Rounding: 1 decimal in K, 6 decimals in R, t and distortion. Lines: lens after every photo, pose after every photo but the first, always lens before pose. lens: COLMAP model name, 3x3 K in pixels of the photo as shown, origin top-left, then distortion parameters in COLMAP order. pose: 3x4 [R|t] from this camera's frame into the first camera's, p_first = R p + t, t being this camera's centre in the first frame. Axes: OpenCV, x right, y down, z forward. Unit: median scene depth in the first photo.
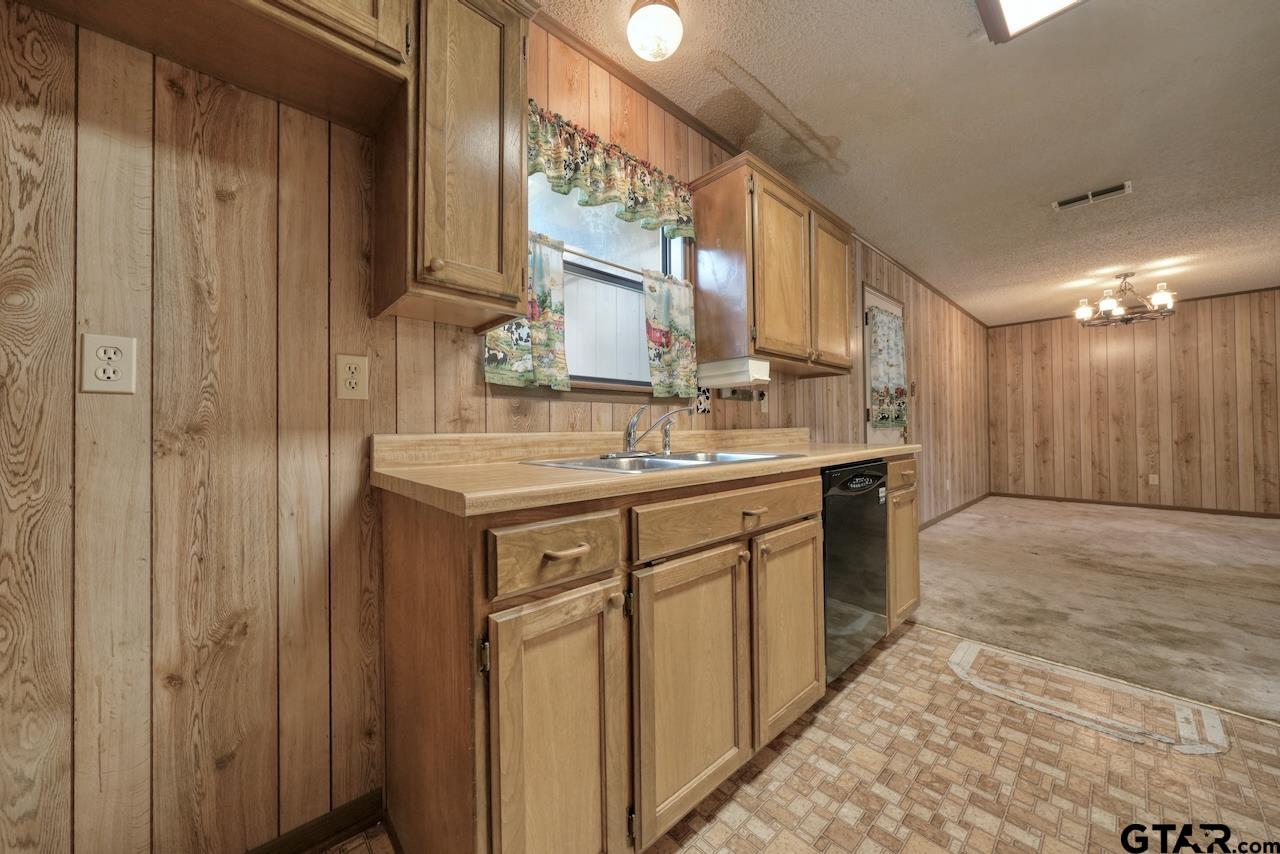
lens RADIAL K [[458.3, 0, 646.8], [0, 458.3, 416.2], [0, 0, 1]] dist [0.003518, 0.000140]
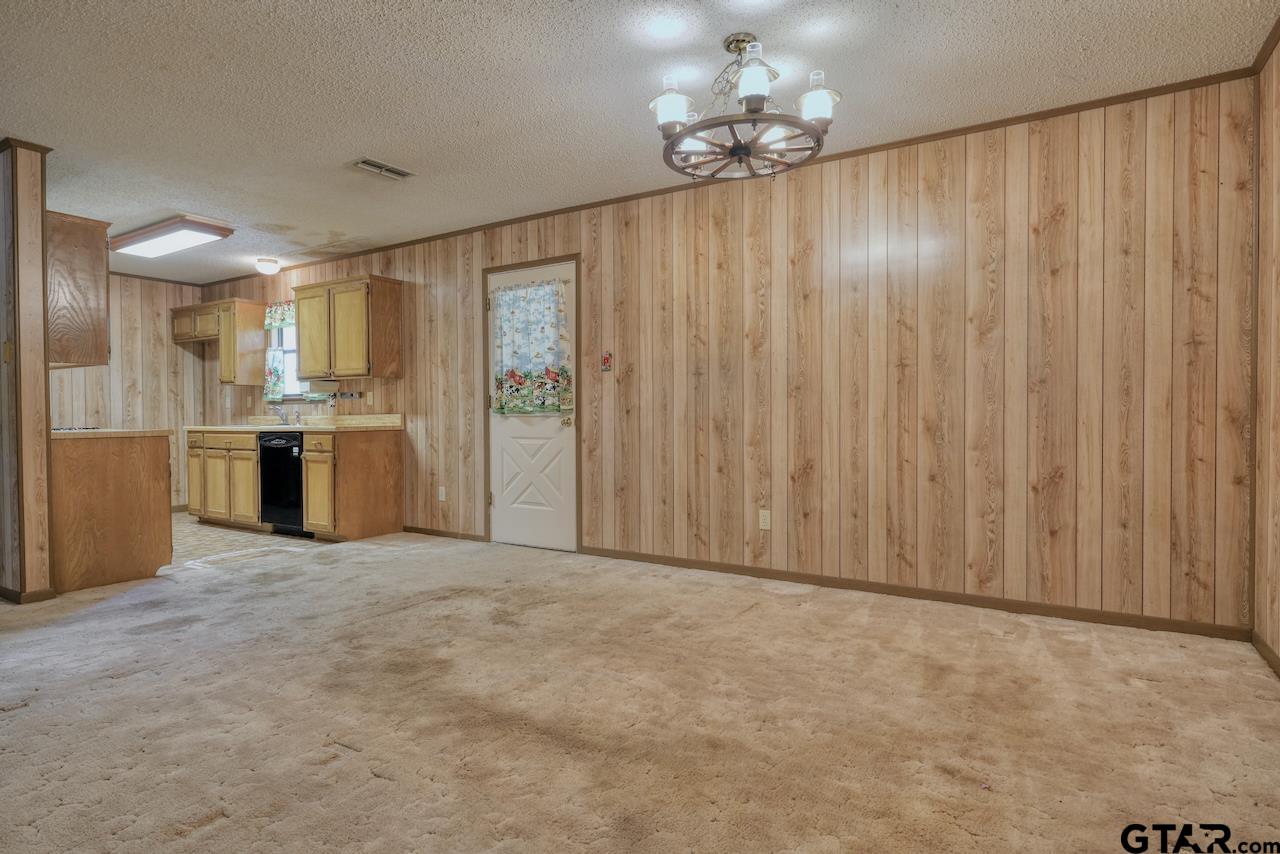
lens RADIAL K [[675.8, 0, 640.6], [0, 675.8, 426.6], [0, 0, 1]] dist [0.005856, -0.003242]
pose [[0.252061, 0.022398, -0.967452, 3.681832], [0.027802, 0.999152, 0.030376, 0.029457], [0.967312, -0.034554, 0.251224, 1.750136]]
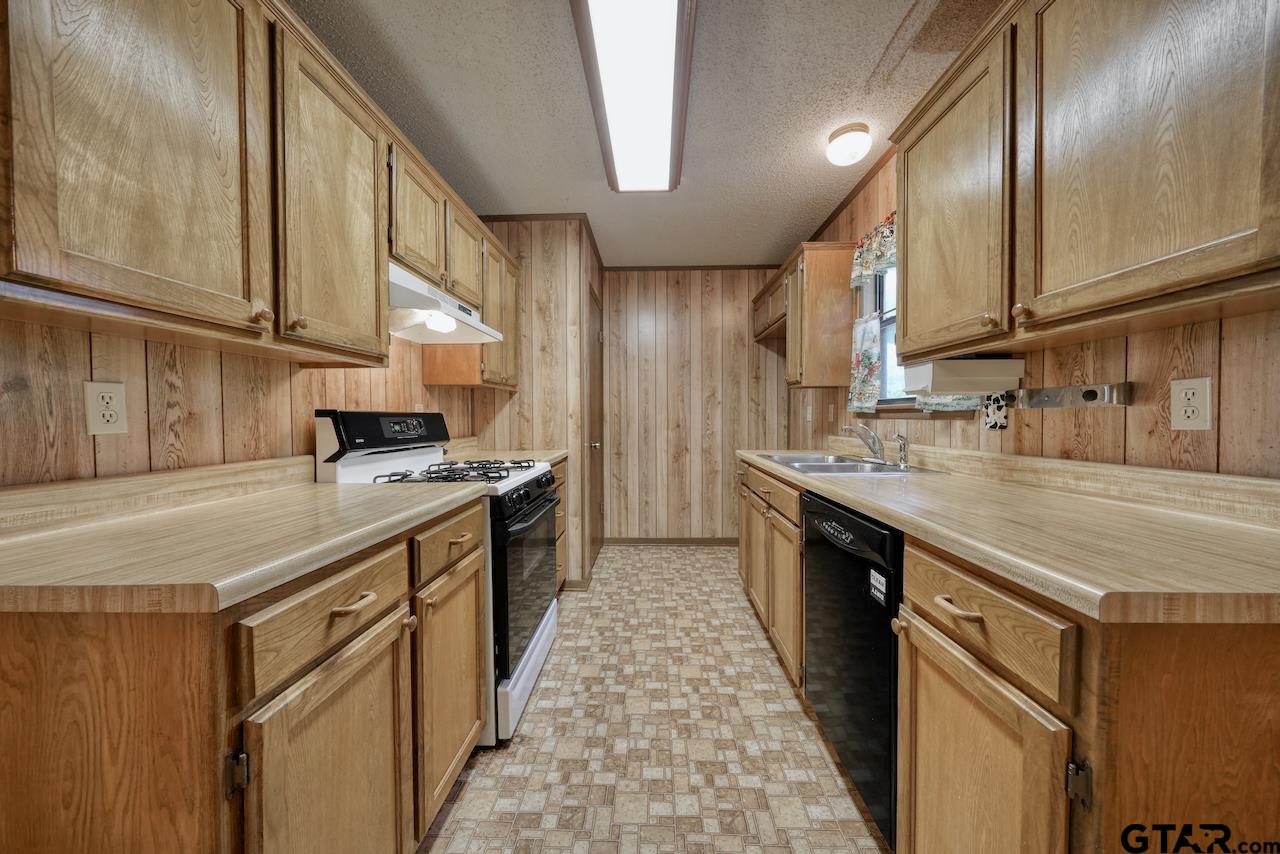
lens RADIAL K [[432.7, 0, 642.1], [0, 432.7, 426.5], [0, 0, 1]] dist [-0.005387, 0.001061]
pose [[-0.709763, 0.026925, -0.703925, 1.142232], [0.028255, 0.999553, 0.009743, -0.038277], [0.703873, -0.012974, -0.710207, 1.236337]]
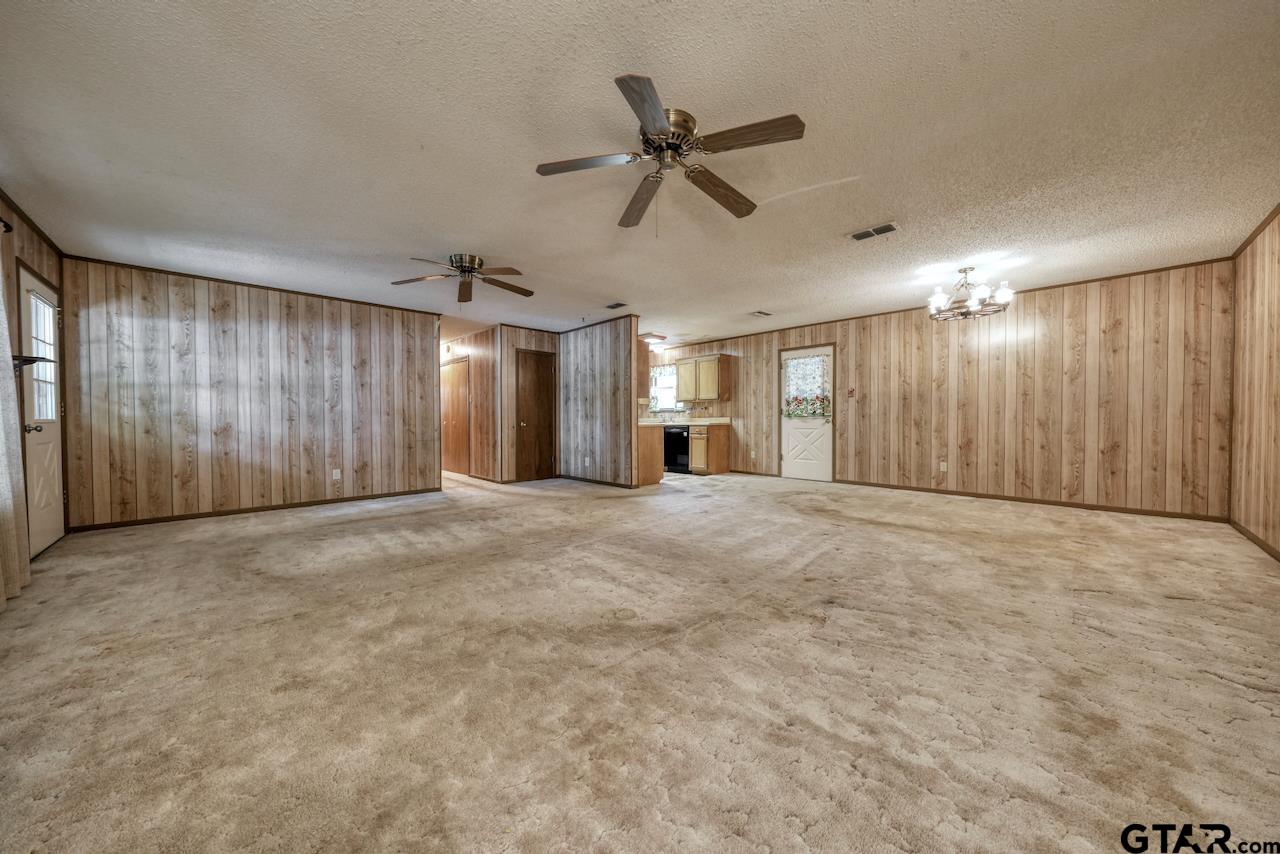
lens RADIAL K [[432.7, 0, 641.1], [0, 432.7, 427.0], [0, 0, 1]] dist [-0.005387, 0.001061]
pose [[0.005855, 0.026251, -0.999638, 4.607562], [0.030231, 0.999194, 0.026416, -0.007742], [0.999526, -0.030374, 0.005057, 0.616354]]
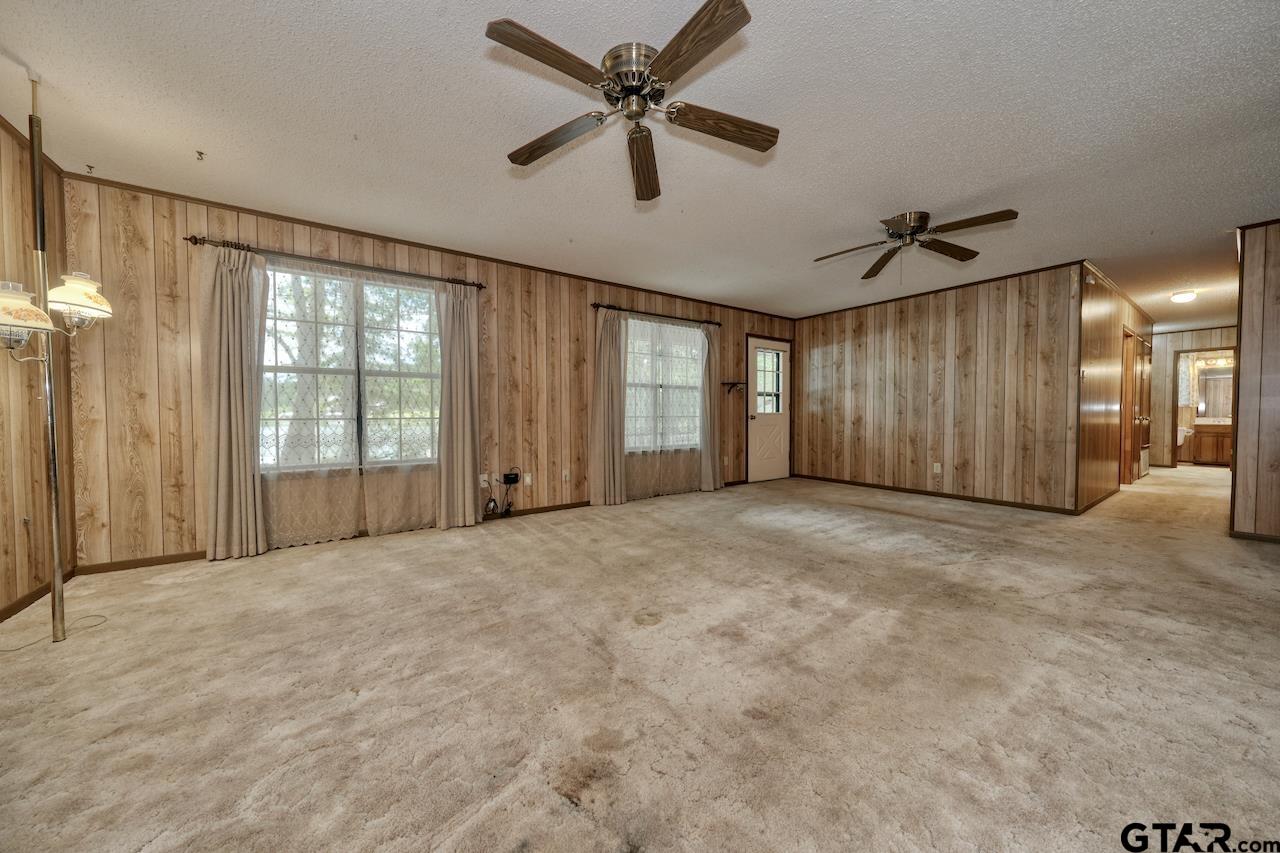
lens RADIAL K [[432.7, 0, 642.3], [0, 432.7, 424.7], [0, 0, 1]] dist [-0.005387, 0.001061]
pose [[-0.988577, 0.005478, 0.150618, 3.311858], [0.005365, 0.999985, -0.001152, 0.026726], [-0.150622, -0.000330, -0.988591, 1.650638]]
